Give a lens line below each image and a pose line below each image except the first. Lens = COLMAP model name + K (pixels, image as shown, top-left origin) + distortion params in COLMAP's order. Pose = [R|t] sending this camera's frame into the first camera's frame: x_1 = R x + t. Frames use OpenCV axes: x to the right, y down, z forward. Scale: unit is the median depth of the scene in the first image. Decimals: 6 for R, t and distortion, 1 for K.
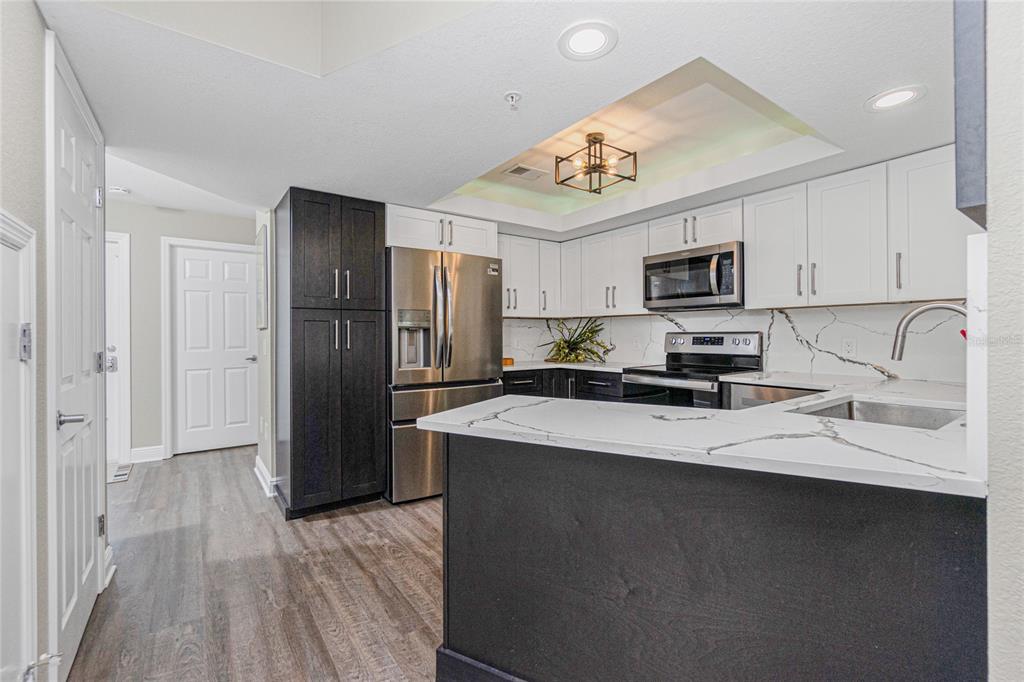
lens RADIAL K [[443.7, 0, 512.0], [0, 443.7, 341.0], [0, 0, 1]] dist [0.000088, 0.000595]
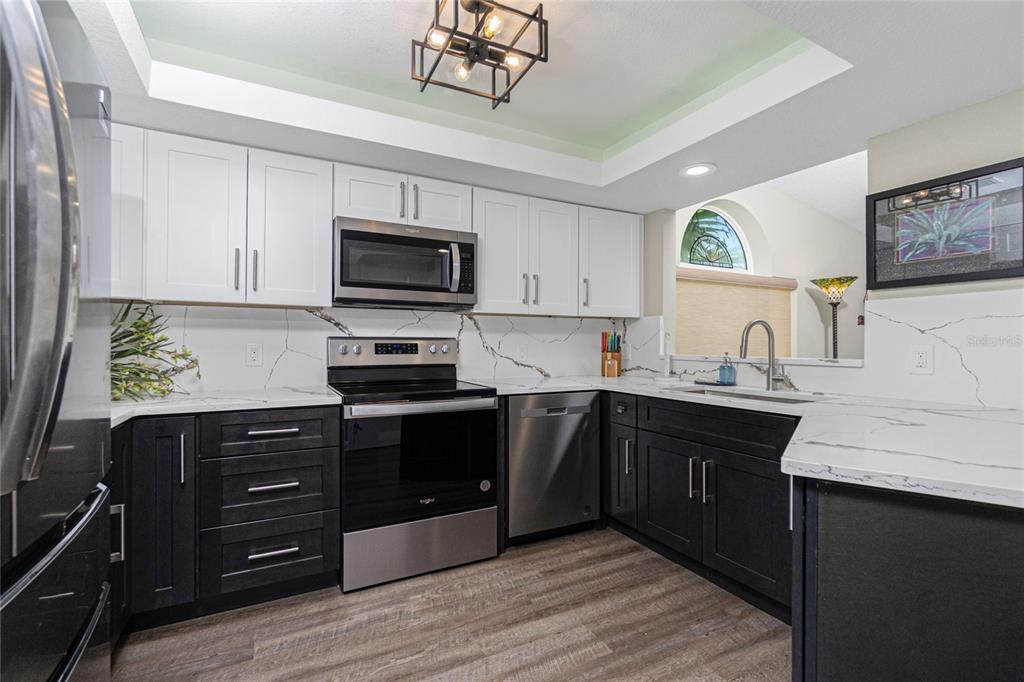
lens RADIAL K [[443.7, 0, 512.0], [0, 443.7, 341.0], [0, 0, 1]] dist [0.000088, 0.000595]
pose [[0.144655, 0.010883, 0.989422, -0.310695], [0.011102, 0.999859, -0.012621, -0.001597], [-0.989420, 0.012810, 0.144513, 0.722030]]
